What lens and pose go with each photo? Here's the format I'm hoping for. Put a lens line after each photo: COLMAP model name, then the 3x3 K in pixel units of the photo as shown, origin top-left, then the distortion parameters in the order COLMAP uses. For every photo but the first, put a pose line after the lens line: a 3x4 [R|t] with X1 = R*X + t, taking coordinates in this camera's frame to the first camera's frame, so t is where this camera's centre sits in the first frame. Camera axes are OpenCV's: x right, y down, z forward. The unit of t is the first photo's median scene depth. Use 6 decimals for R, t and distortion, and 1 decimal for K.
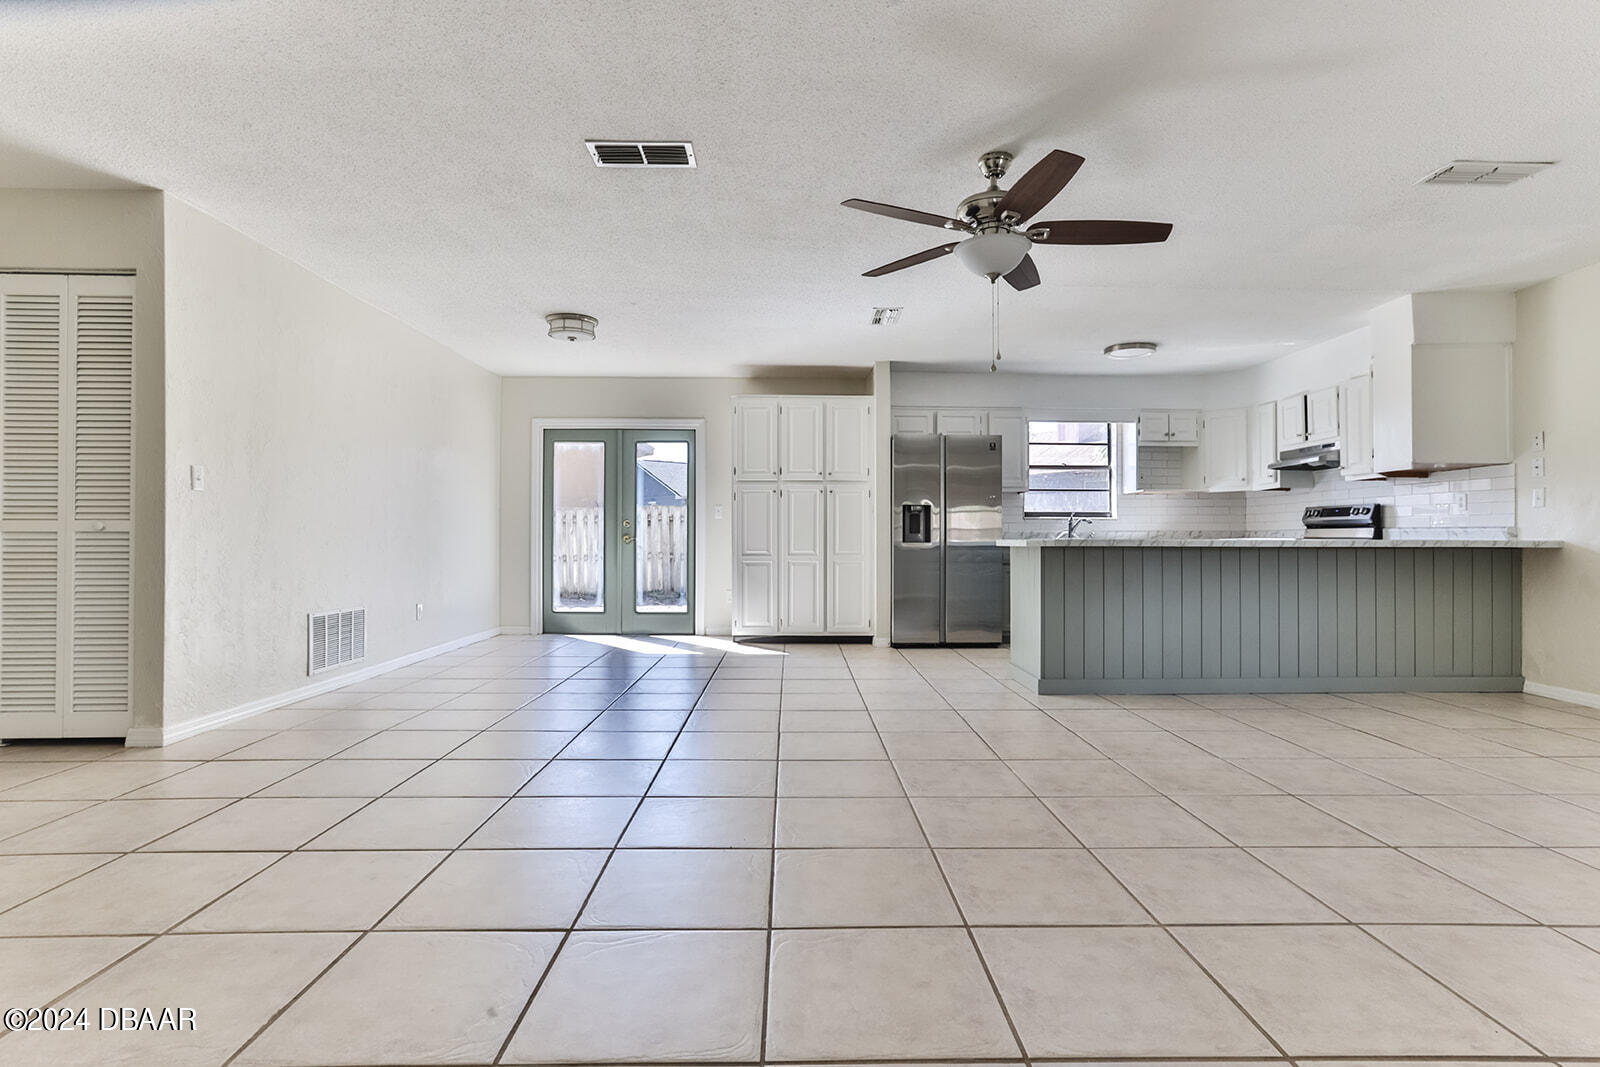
lens RADIAL K [[789.4, 0, 795.4], [0, 789.4, 527.7], [0, 0, 1]] dist [-0.020485, 0.002629]
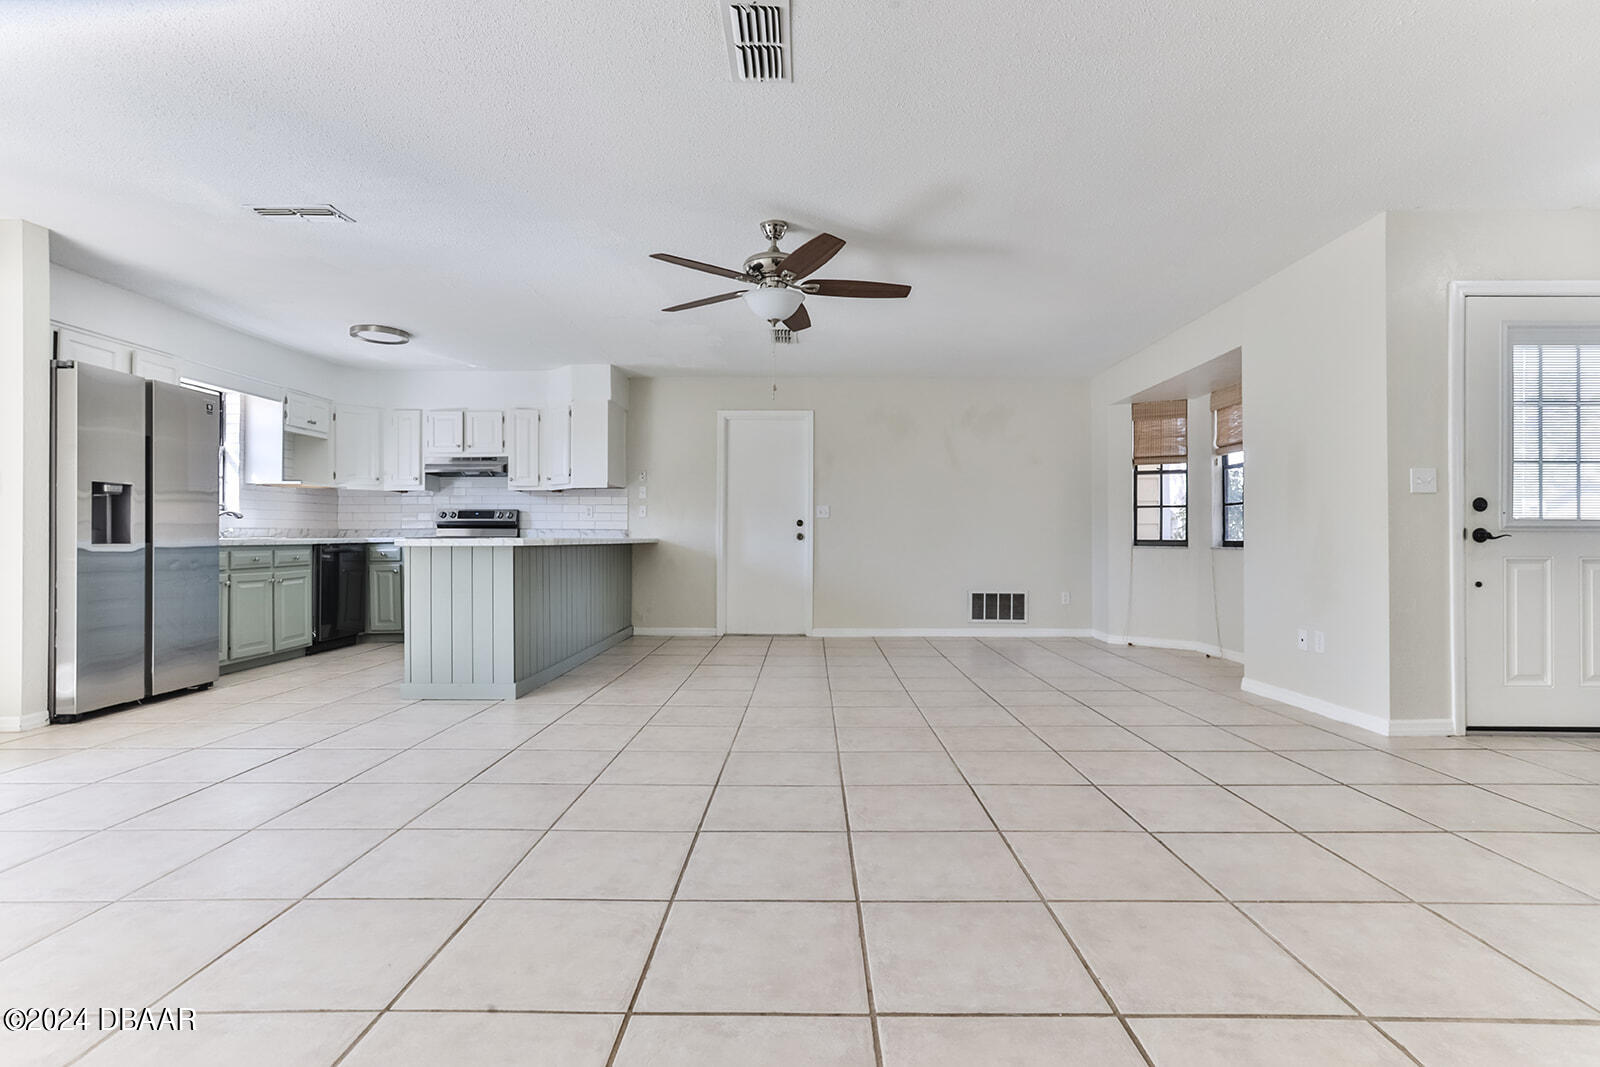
lens RADIAL K [[789.4, 0, 817.1], [0, 789.4, 534.8], [0, 0, 1]] dist [-0.020485, 0.002629]
pose [[-0.001181, 0.002329, 0.999997, -0.427306], [-0.015486, 0.999877, -0.002347, 0.004041], [-0.999879, -0.015489, -0.001145, 0.413830]]
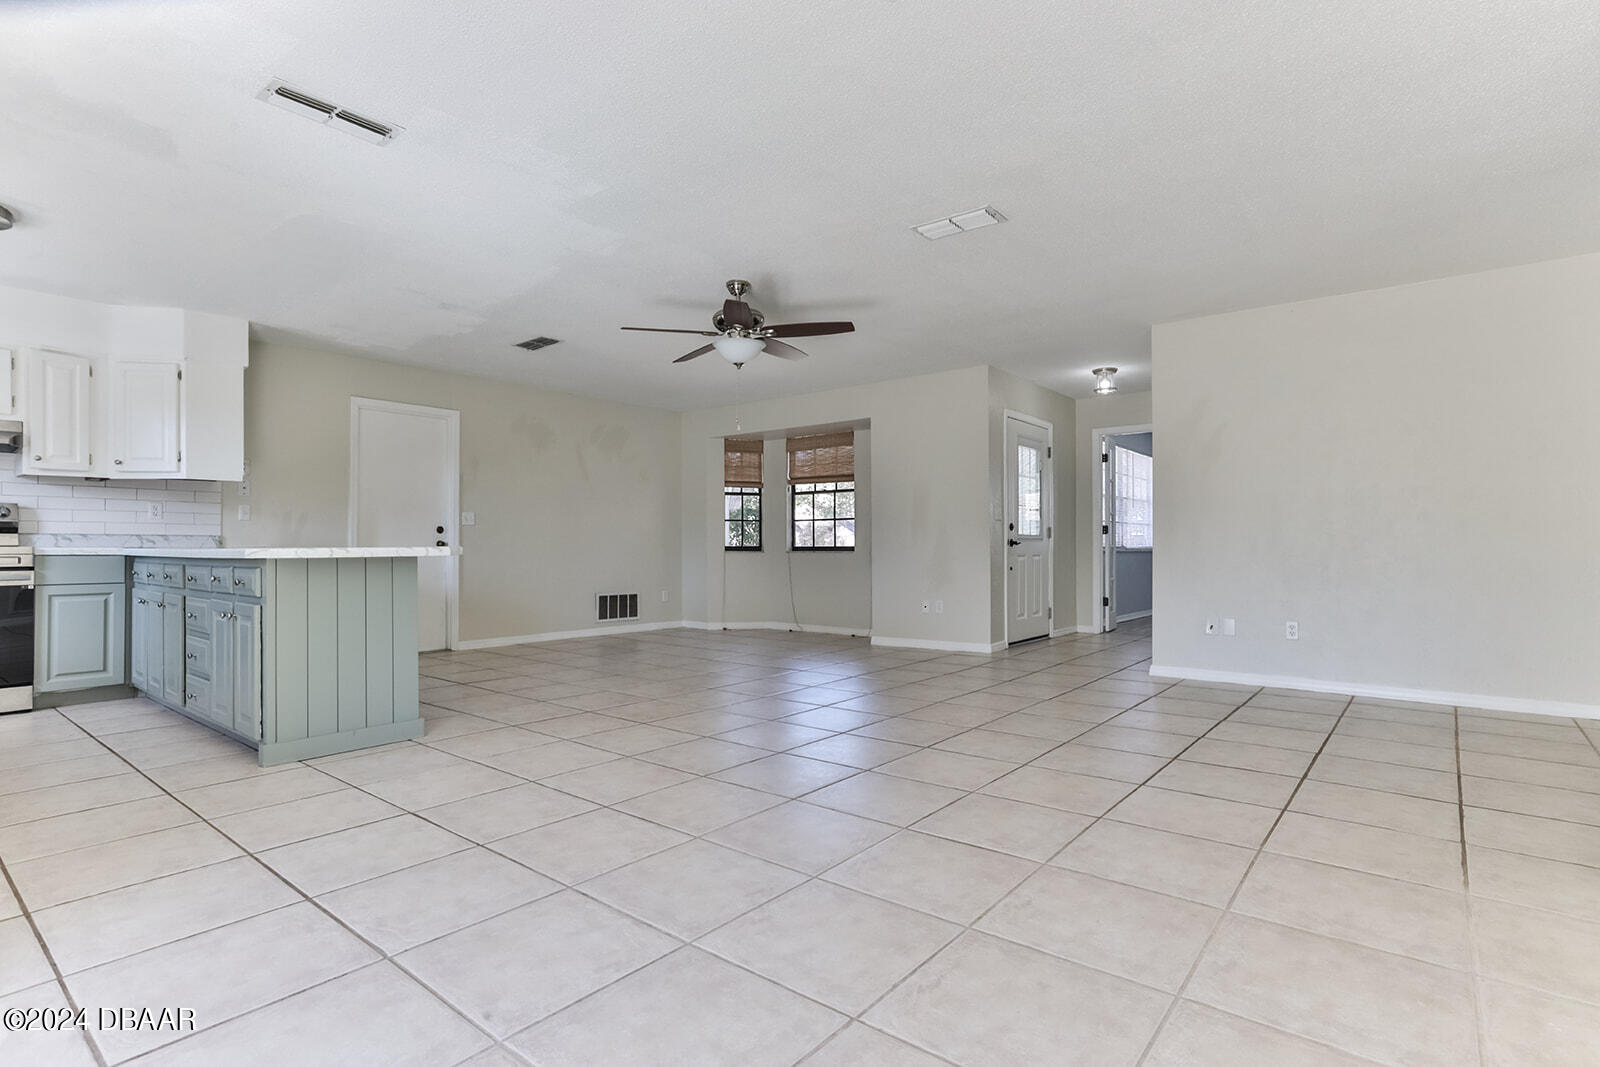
lens RADIAL K [[802.8, 0, 807.3], [0, 802.8, 531.8], [0, 0, 1]] dist [-0.007379, 0.005789]
pose [[-0.782385, 0.009940, 0.622716, -0.343494], [-0.007932, 0.999633, -0.025922, 0.010550], [-0.622745, -0.025220, -0.782019, 0.912235]]
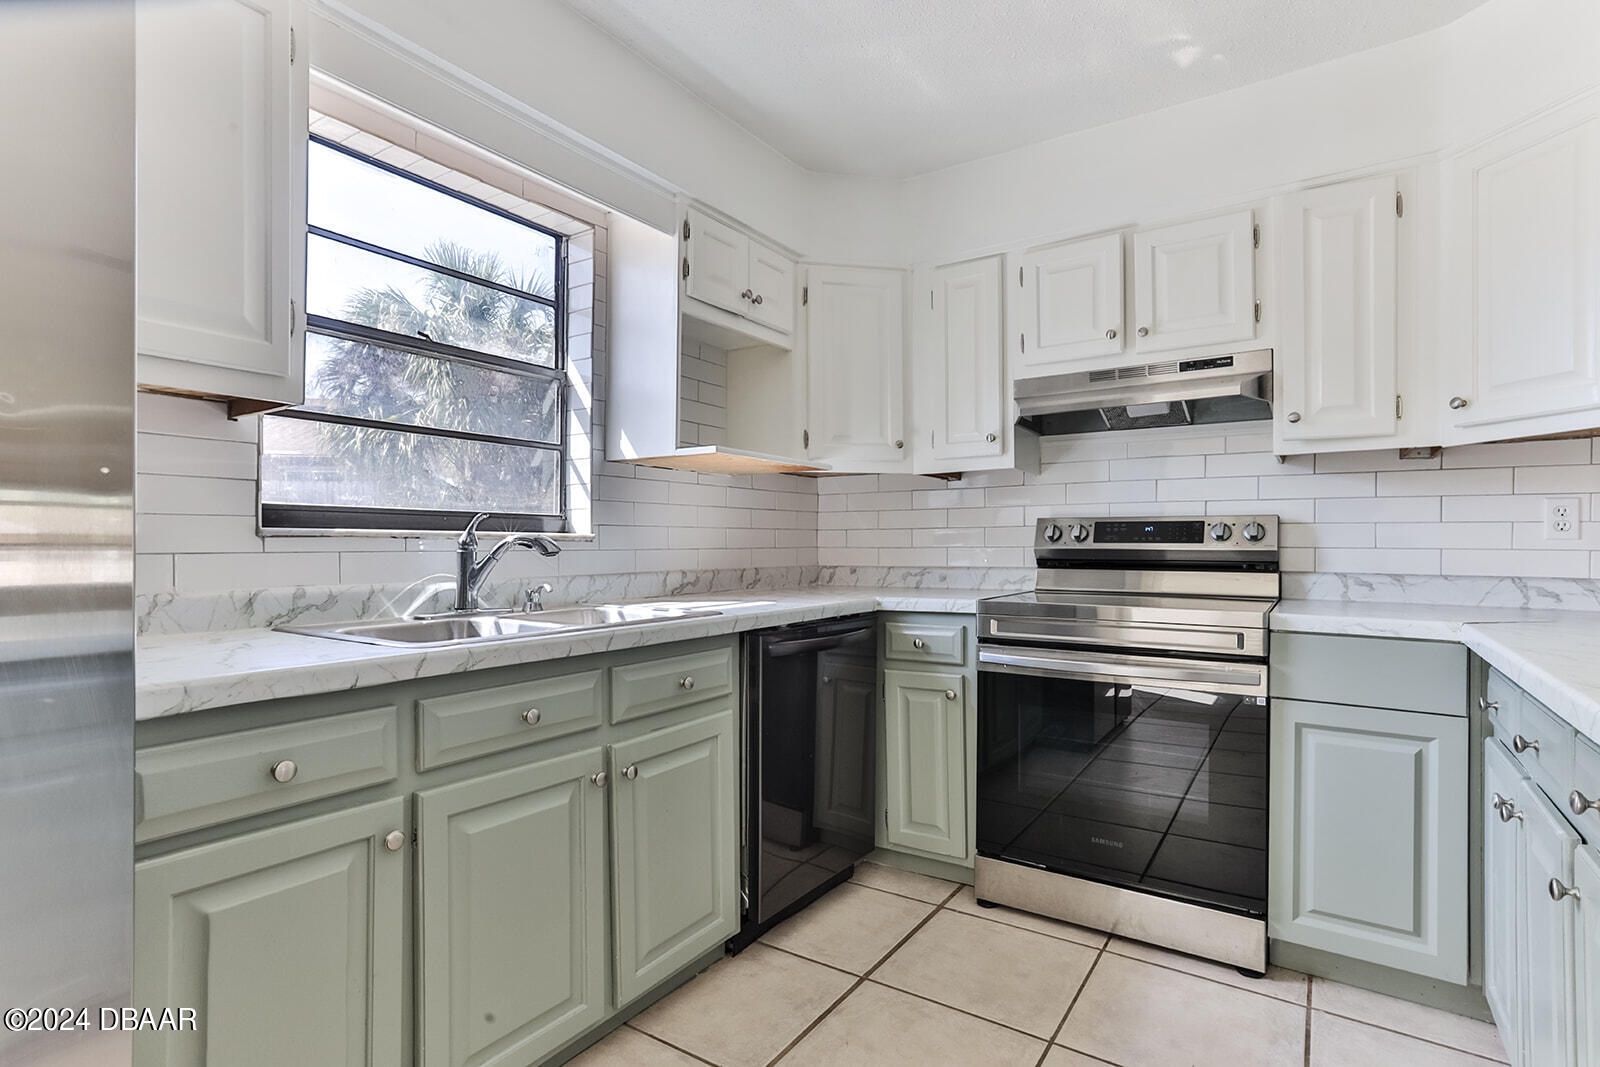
lens RADIAL K [[789.4, 0, 805.7], [0, 789.4, 546.7], [0, 0, 1]] dist [-0.020485, 0.002629]
pose [[0.551455, -0.004722, 0.834191, 0.197639], [-0.012039, 0.999835, 0.013618, -0.013392], [-0.834118, -0.017553, 0.551307, 0.783620]]
